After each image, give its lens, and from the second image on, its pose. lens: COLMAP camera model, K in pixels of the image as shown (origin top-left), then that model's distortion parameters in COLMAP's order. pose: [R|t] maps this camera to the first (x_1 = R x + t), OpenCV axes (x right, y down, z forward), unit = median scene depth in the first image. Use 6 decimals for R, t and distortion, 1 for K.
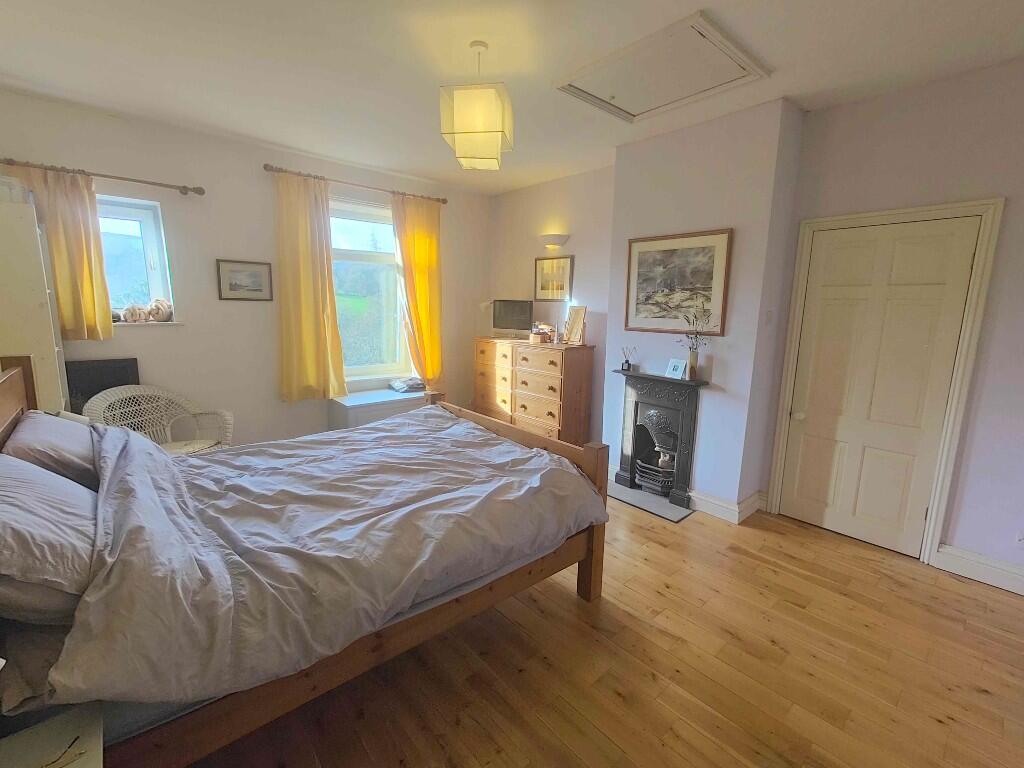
lens RADIAL K [[450.3, 0, 510.8], [0, 450.3, 379.5], [0, 0, 1]] dist [0.007516, 0.000472]
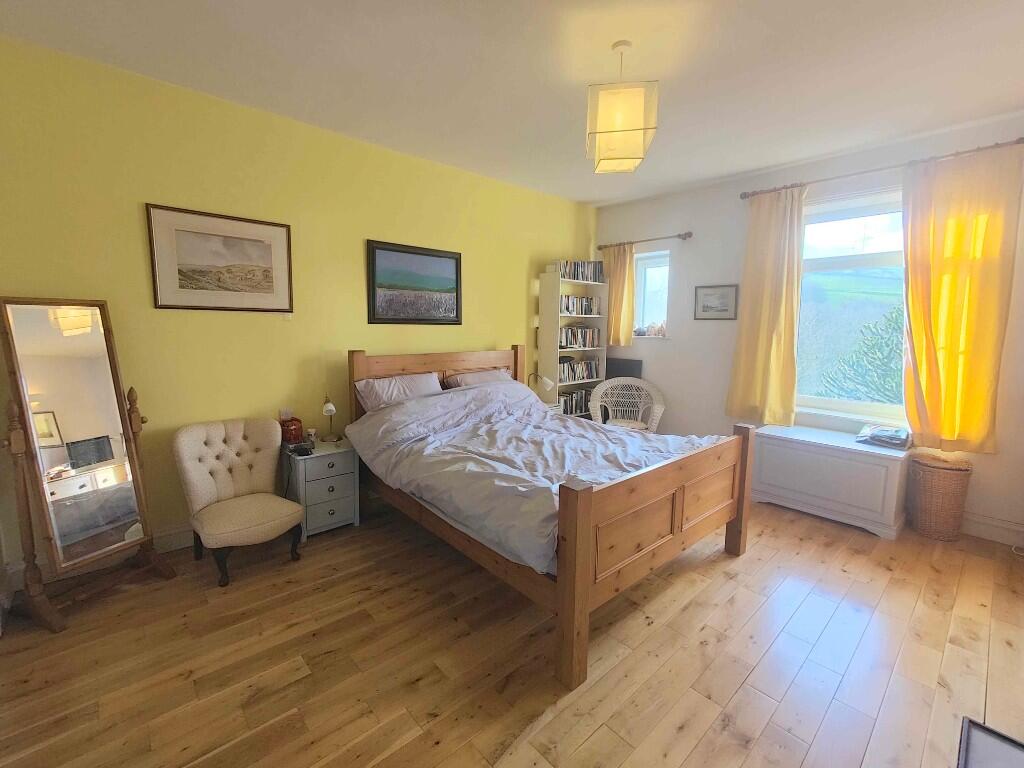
lens RADIAL K [[450.3, 0, 510.8], [0, 450.3, 379.5], [0, 0, 1]] dist [0.007516, 0.000472]
pose [[0.015494, 0.105733, -0.994274, 0.614914], [-0.174808, 0.979365, 0.101424, -0.060461], [0.984481, 0.172235, 0.033657, 0.542468]]
